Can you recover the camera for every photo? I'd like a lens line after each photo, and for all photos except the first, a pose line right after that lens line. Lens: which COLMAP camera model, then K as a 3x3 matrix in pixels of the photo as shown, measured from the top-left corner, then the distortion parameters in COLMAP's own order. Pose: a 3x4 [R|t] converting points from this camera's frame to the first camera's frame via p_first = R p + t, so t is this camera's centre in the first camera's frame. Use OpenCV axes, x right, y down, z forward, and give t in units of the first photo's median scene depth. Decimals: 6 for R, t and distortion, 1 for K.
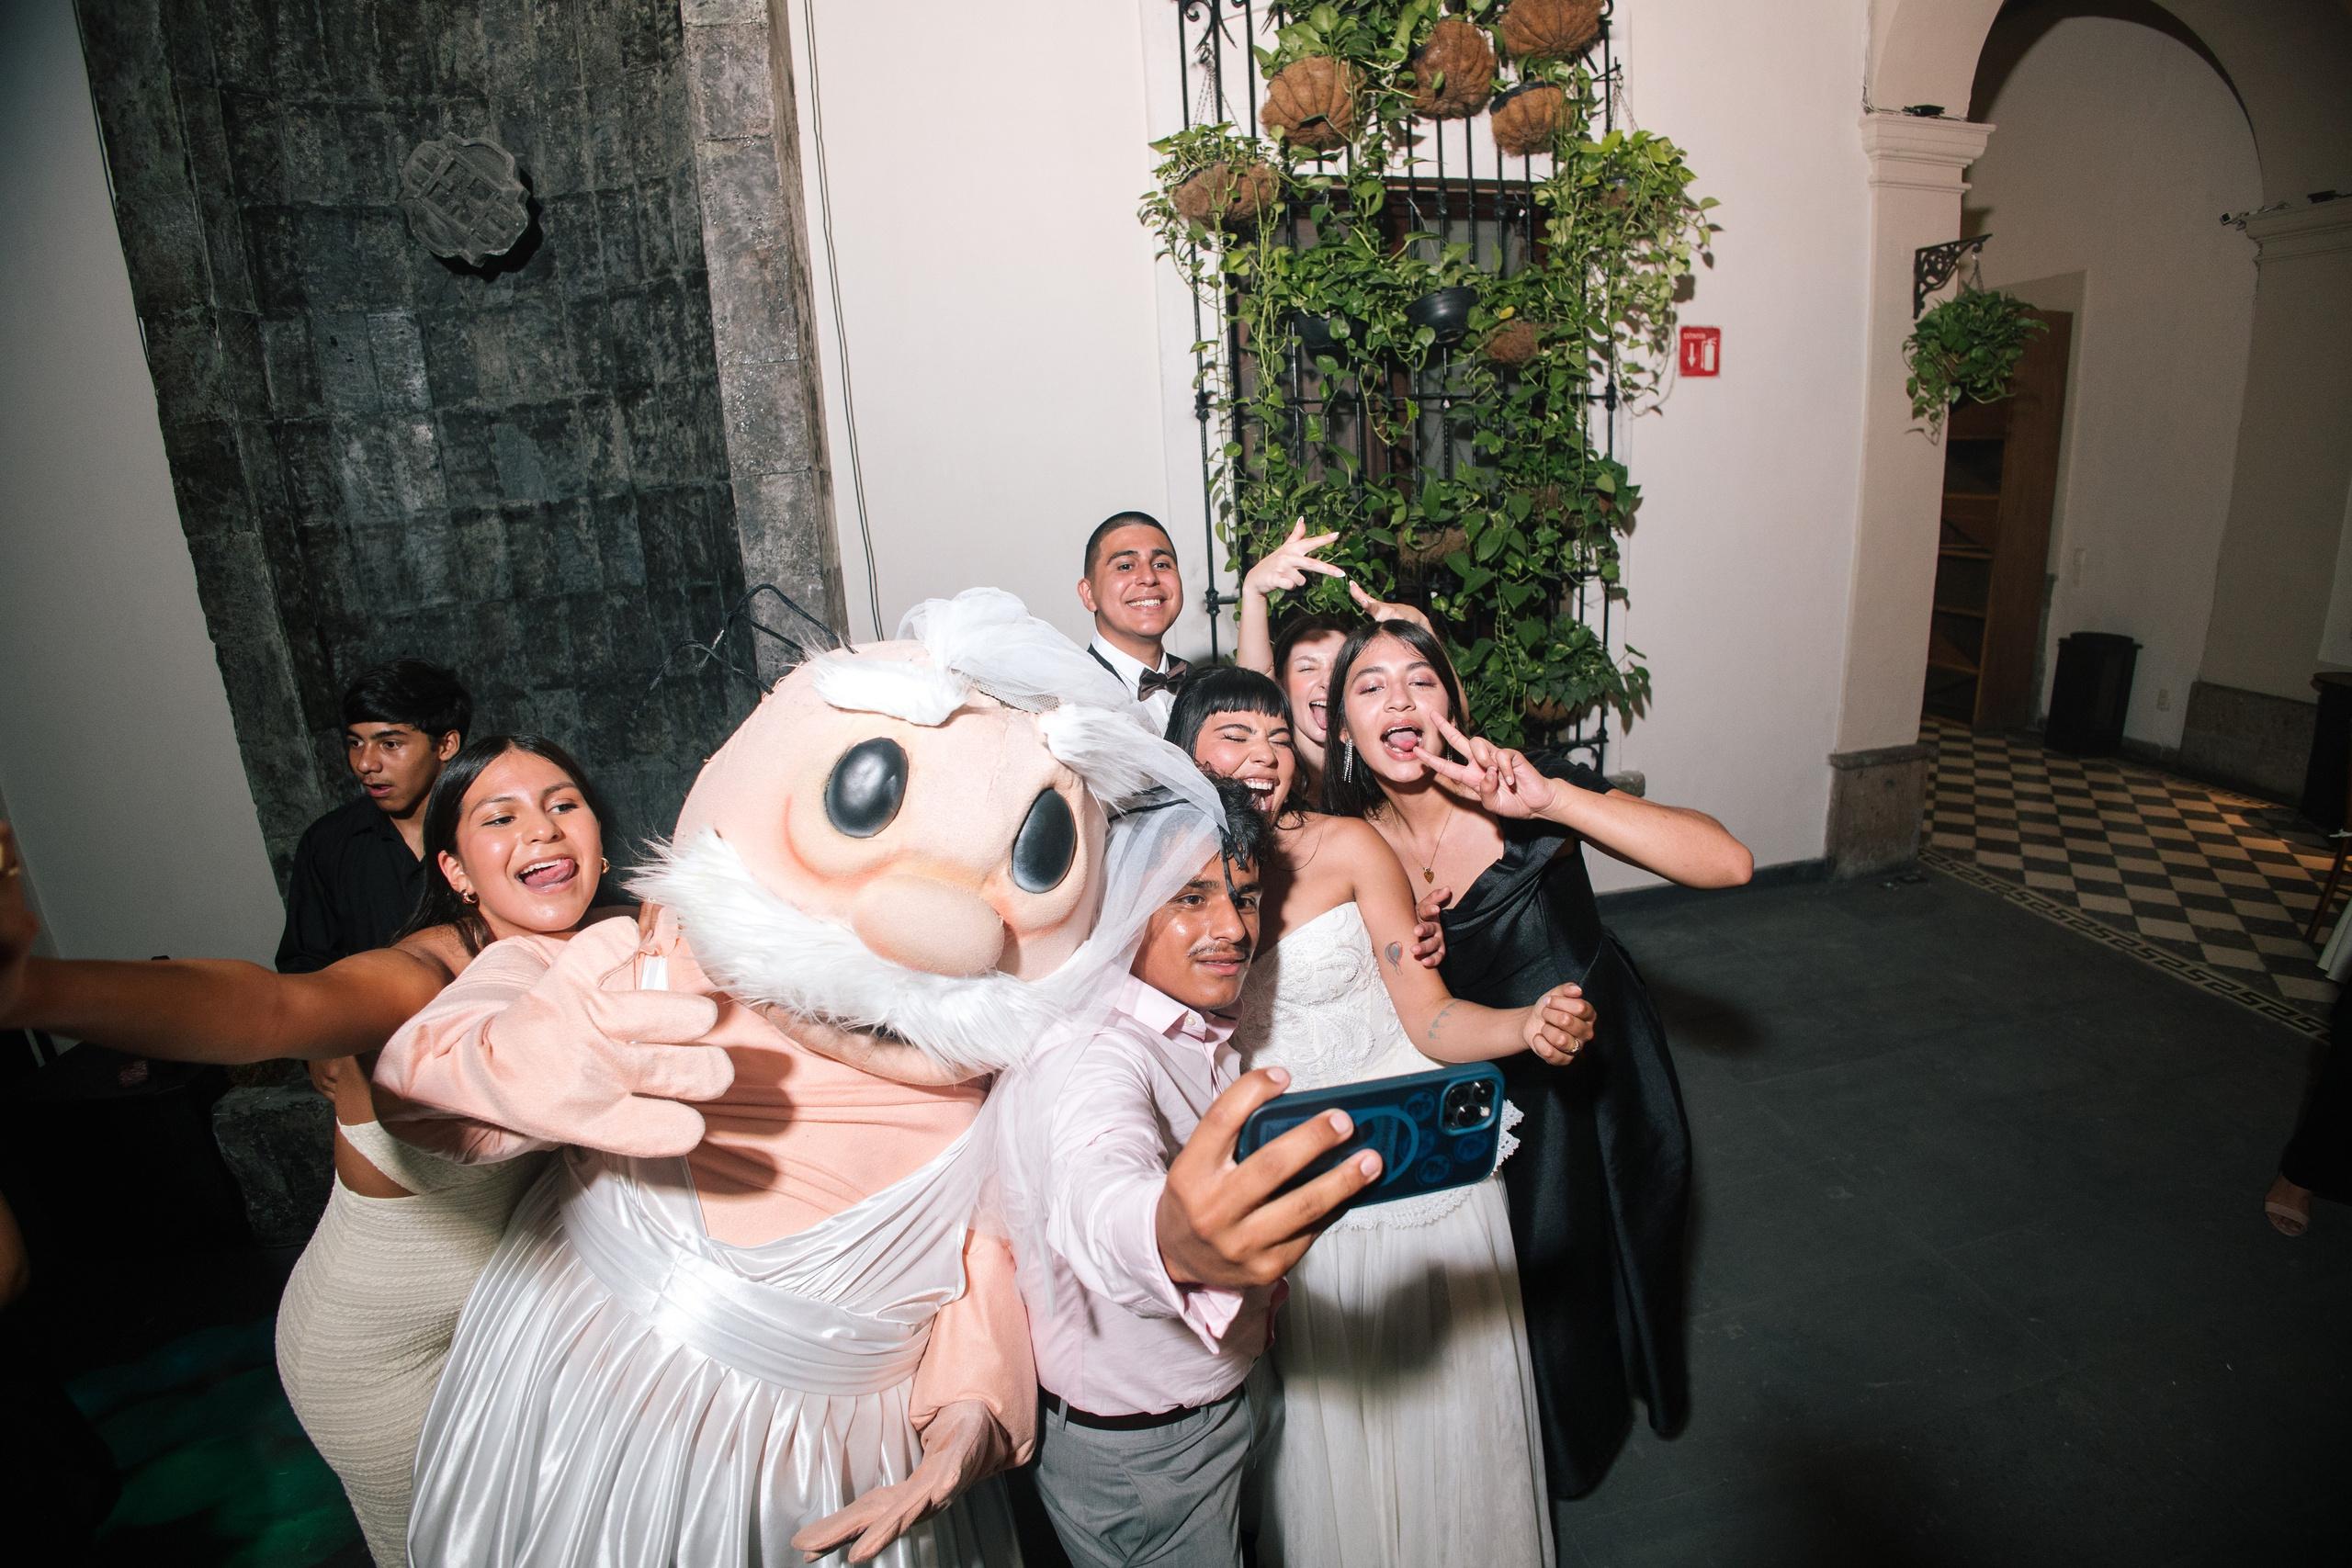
lens RADIAL K [[1086.6, 0, 1187.3], [0, 1086.6, 790.0], [0, 0, 1]] dist [-0.139895, 0.024736]
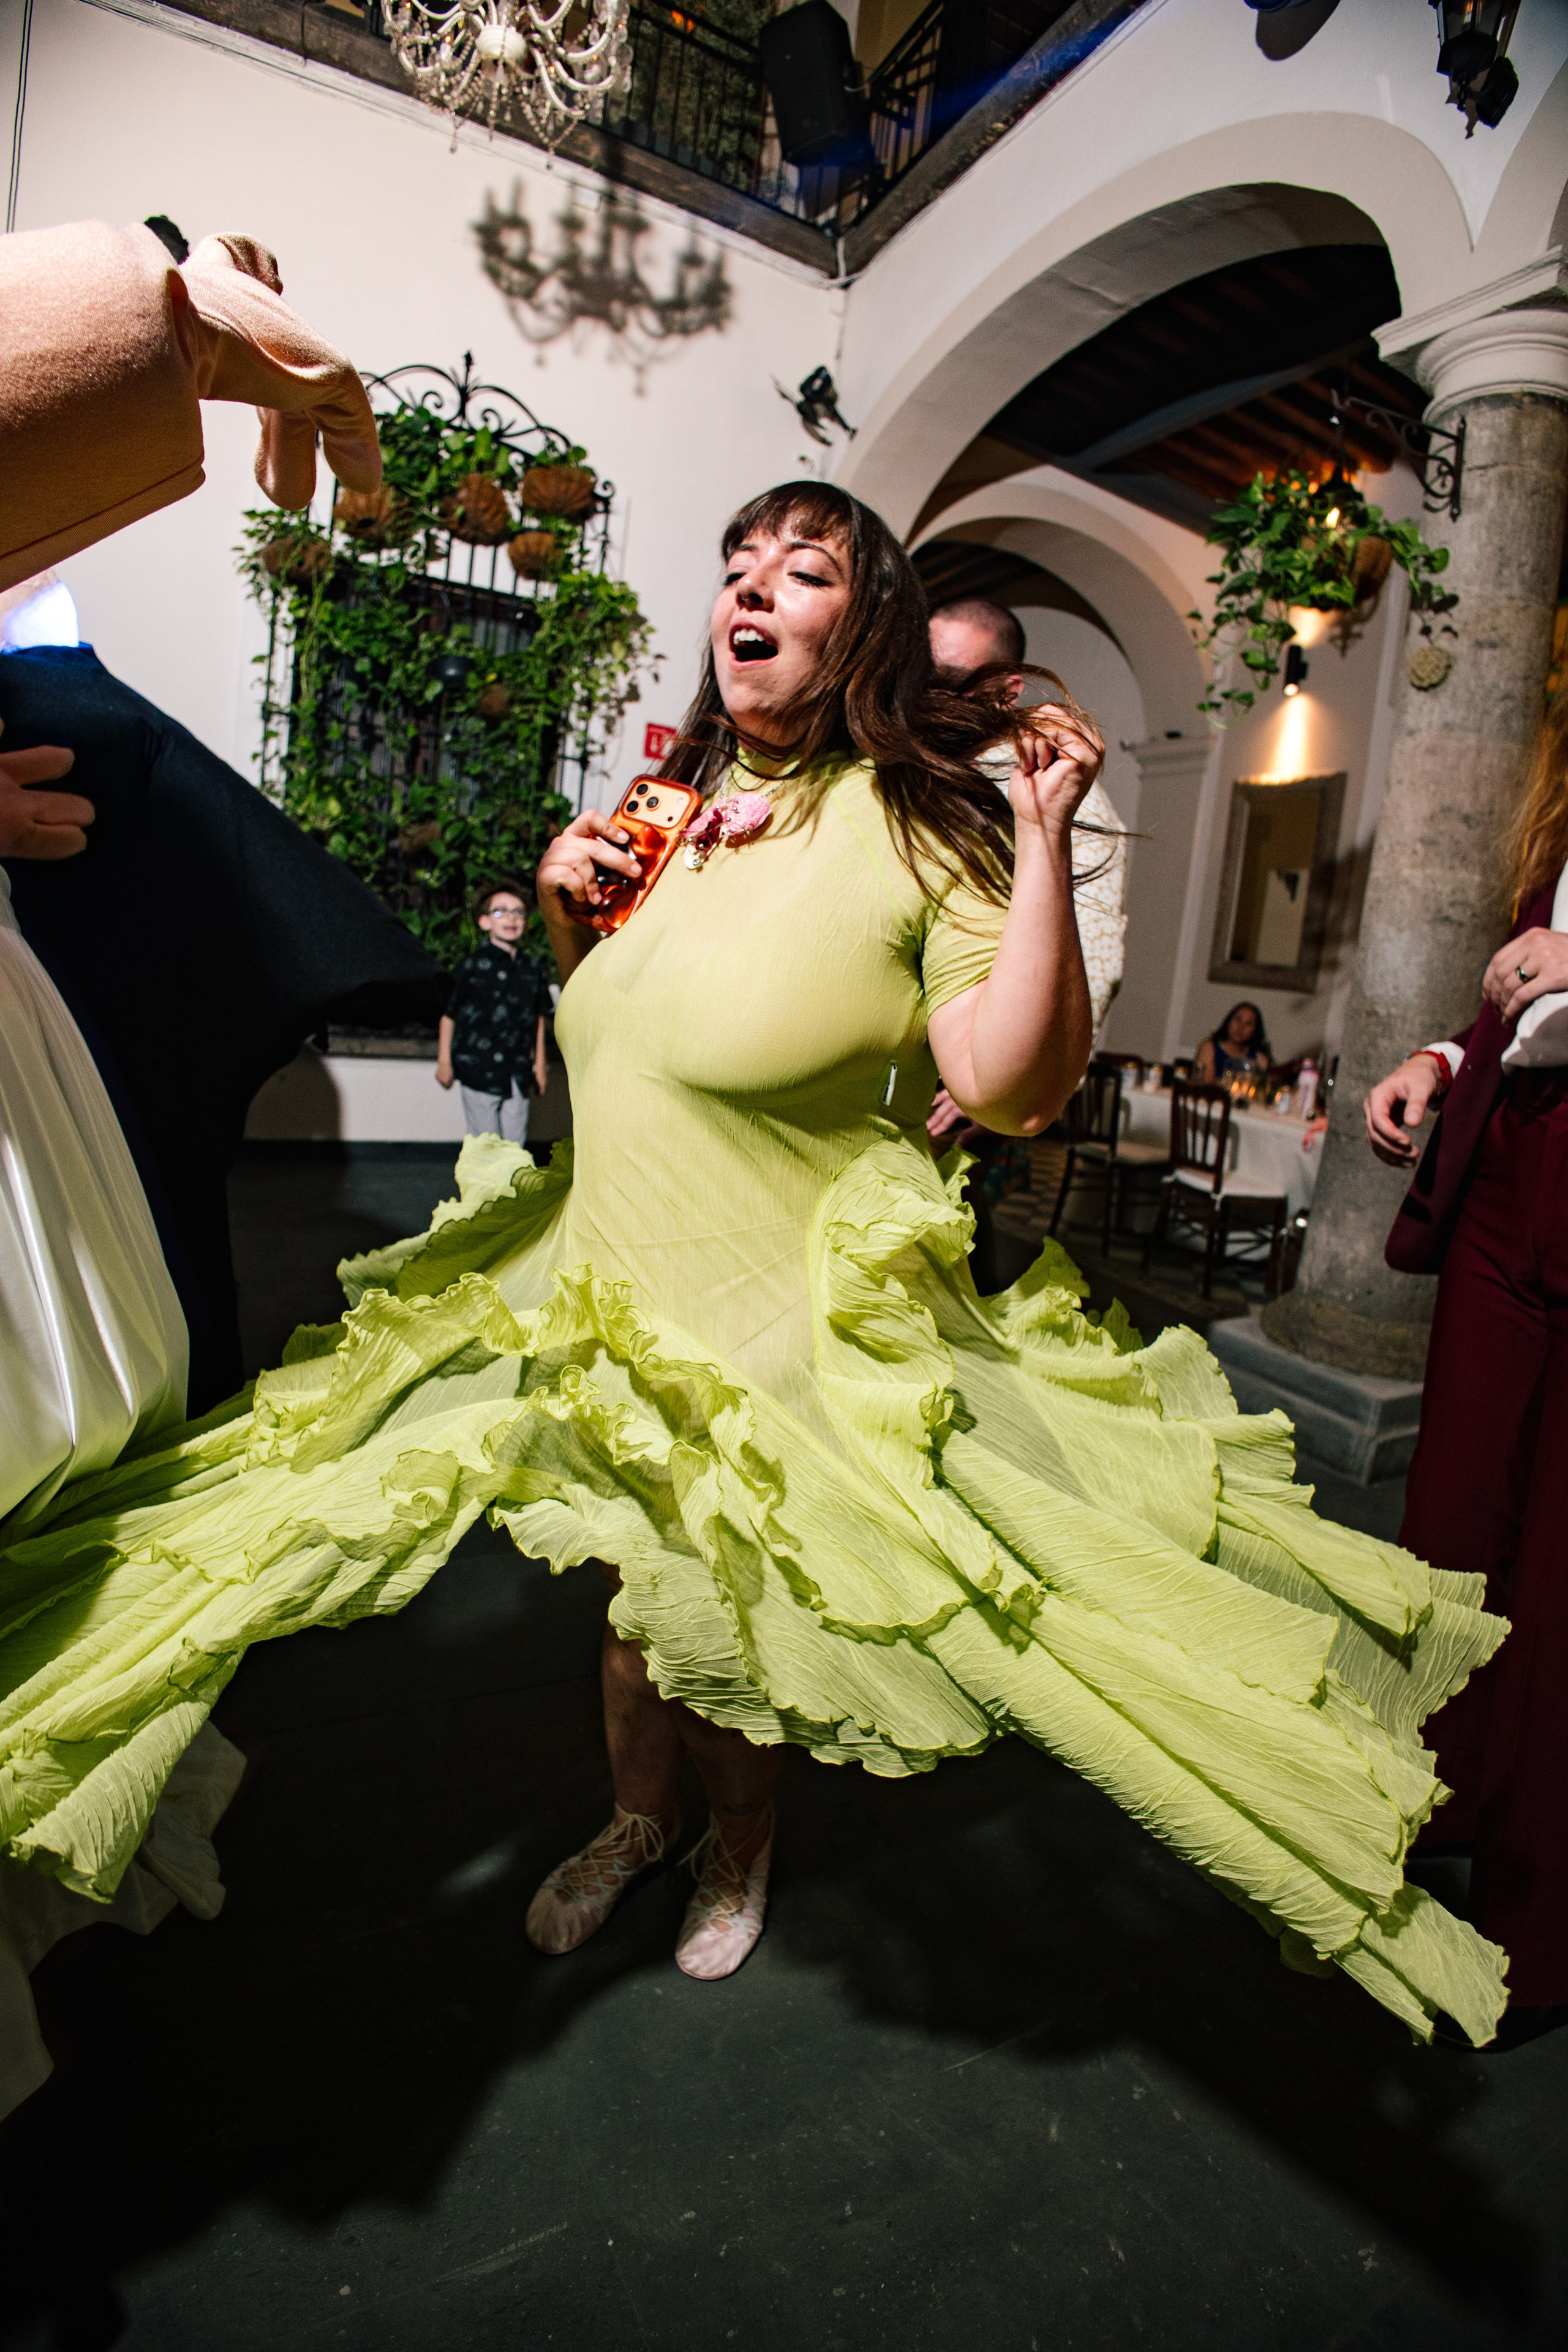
lens RADIAL K [[1086.7, 0, 775.6], [0, 1086.7, 1185.7], [0, 0, 1]] dist [-0.139895, 0.024736]
pose [[0.938087, 0.091259, 0.334163, 0.268192], [-0.067689, 0.994369, -0.081538, 0.336394], [-0.339722, 0.053871, 0.938982, -0.450876]]
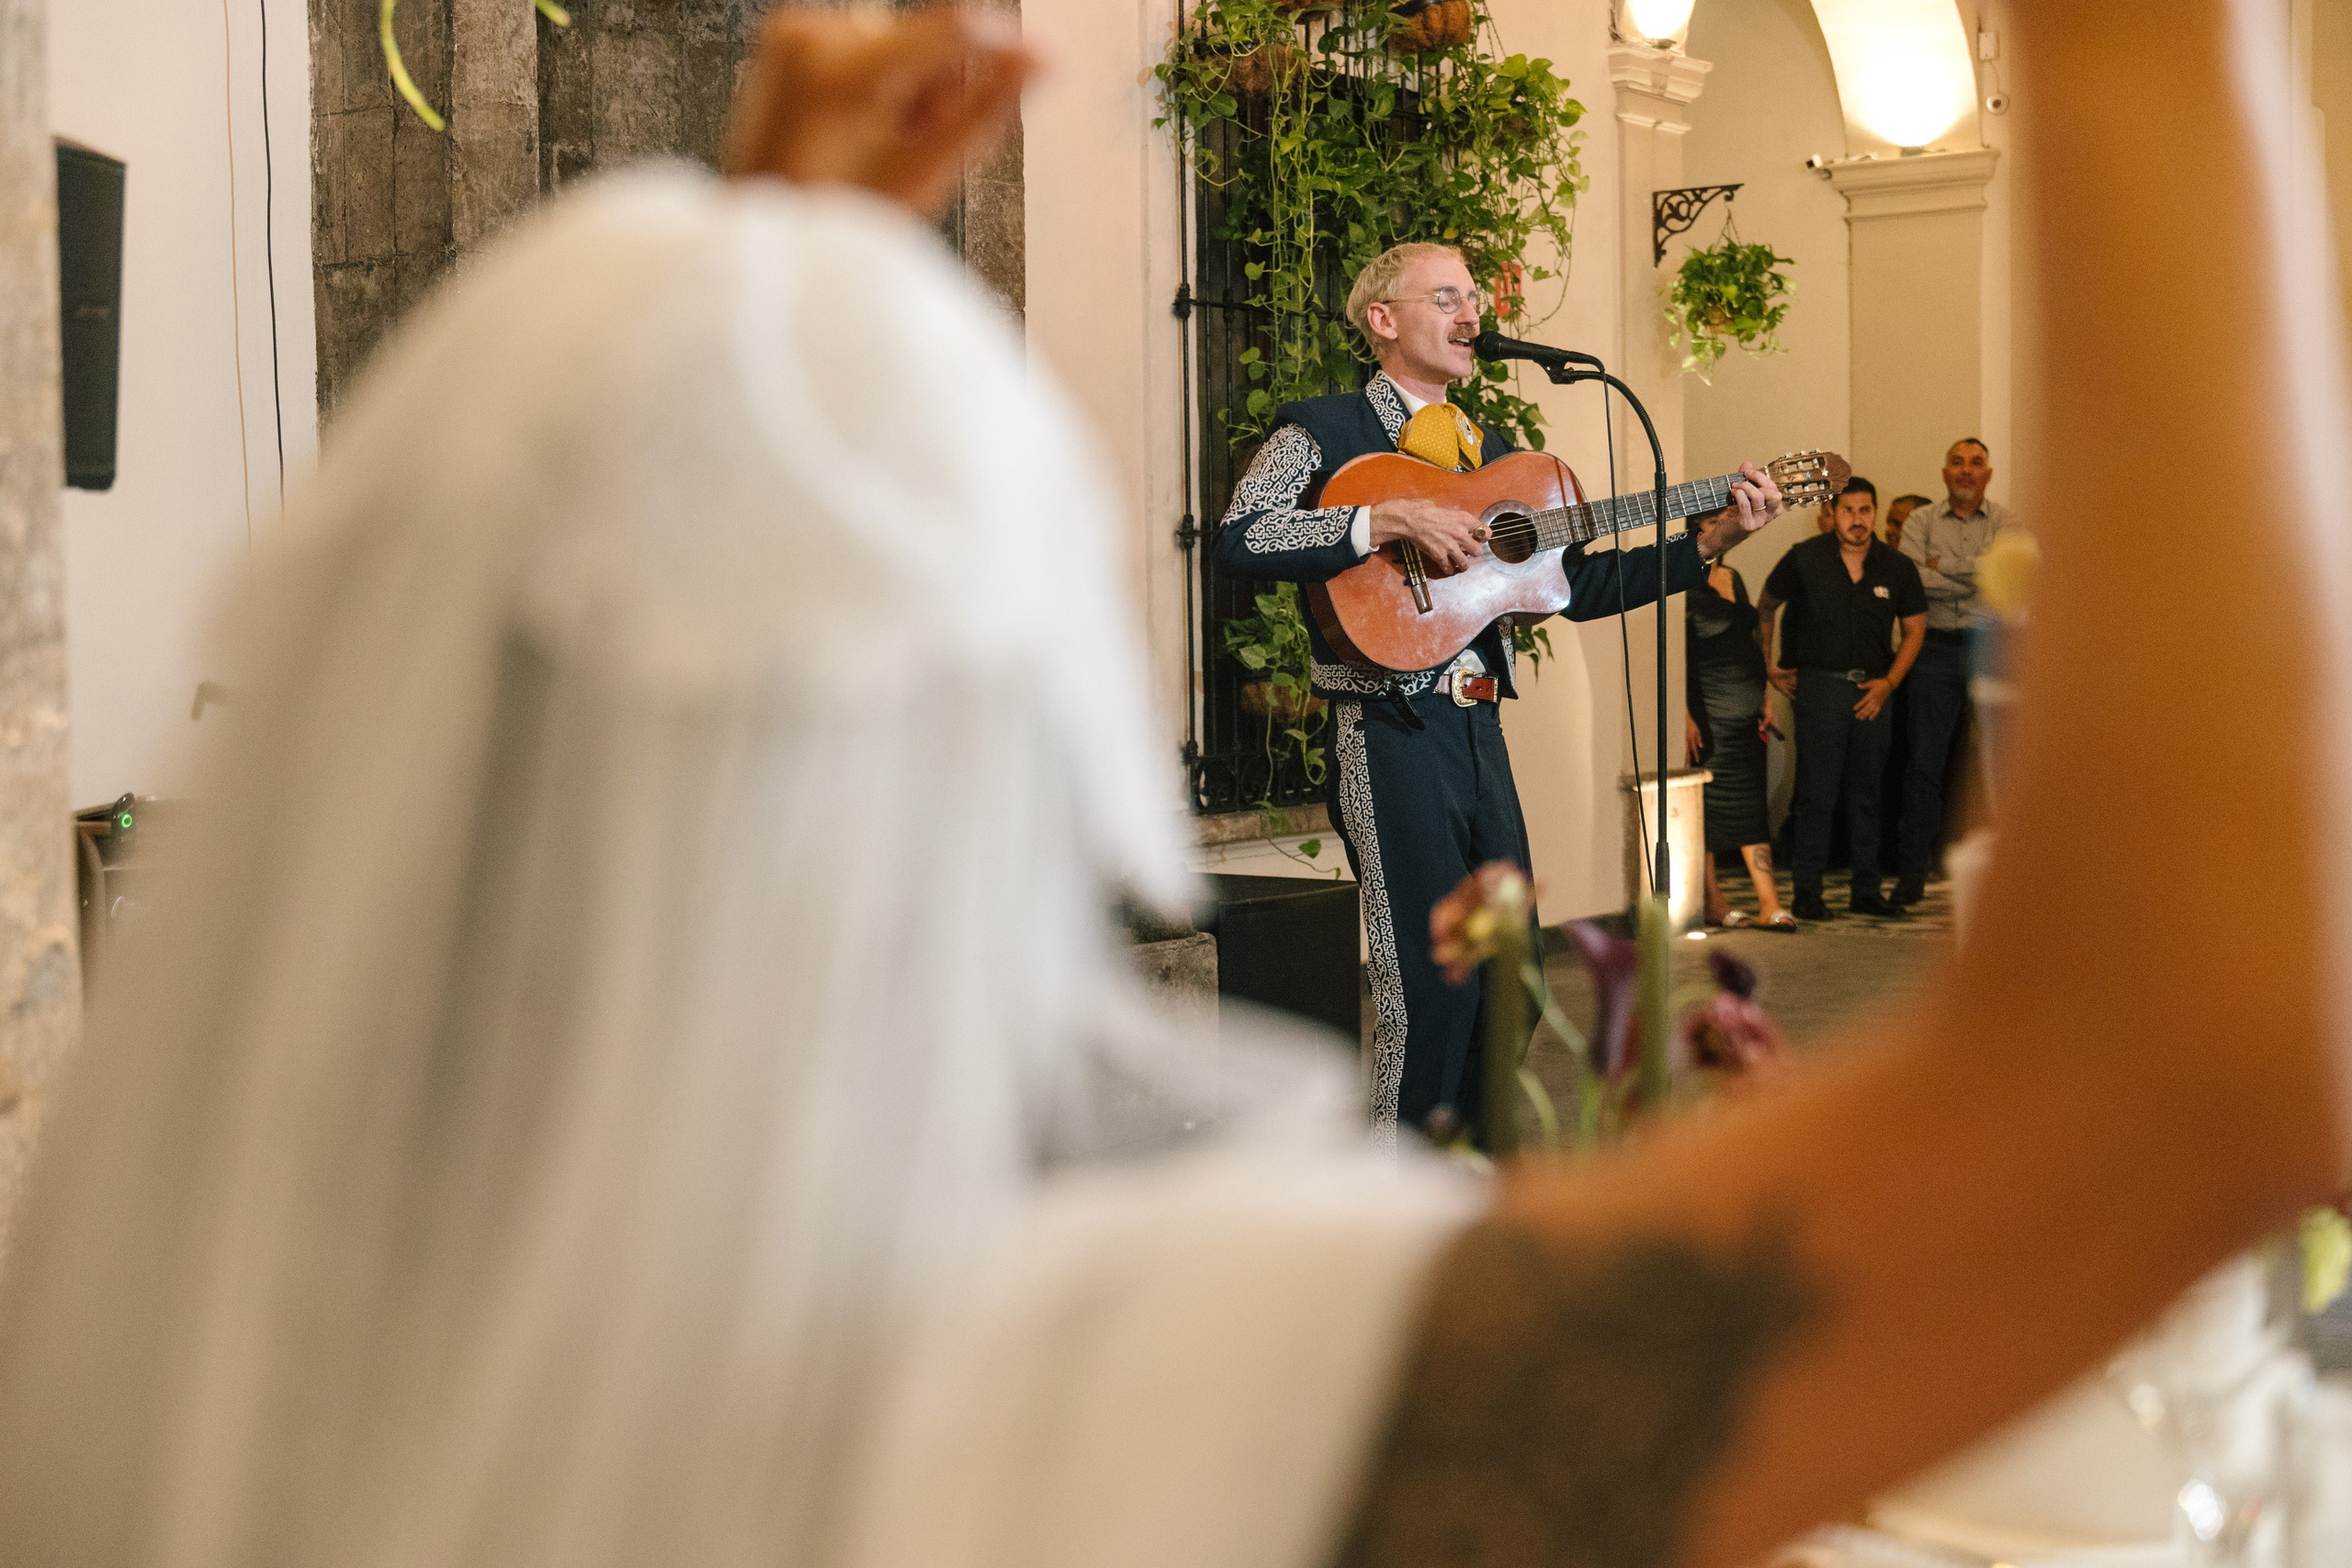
lens RADIAL K [[3181.9, 0, 1183.1], [0, 3181.9, 788.1], [0, 0, 1]] dist [-0.039351, 0.000000]
pose [[0.727428, 0.005740, 0.686160, -1.906704], [0.164786, 0.969241, -0.182805, 0.532443], [-0.666104, 0.246047, 0.704107, -0.761871]]
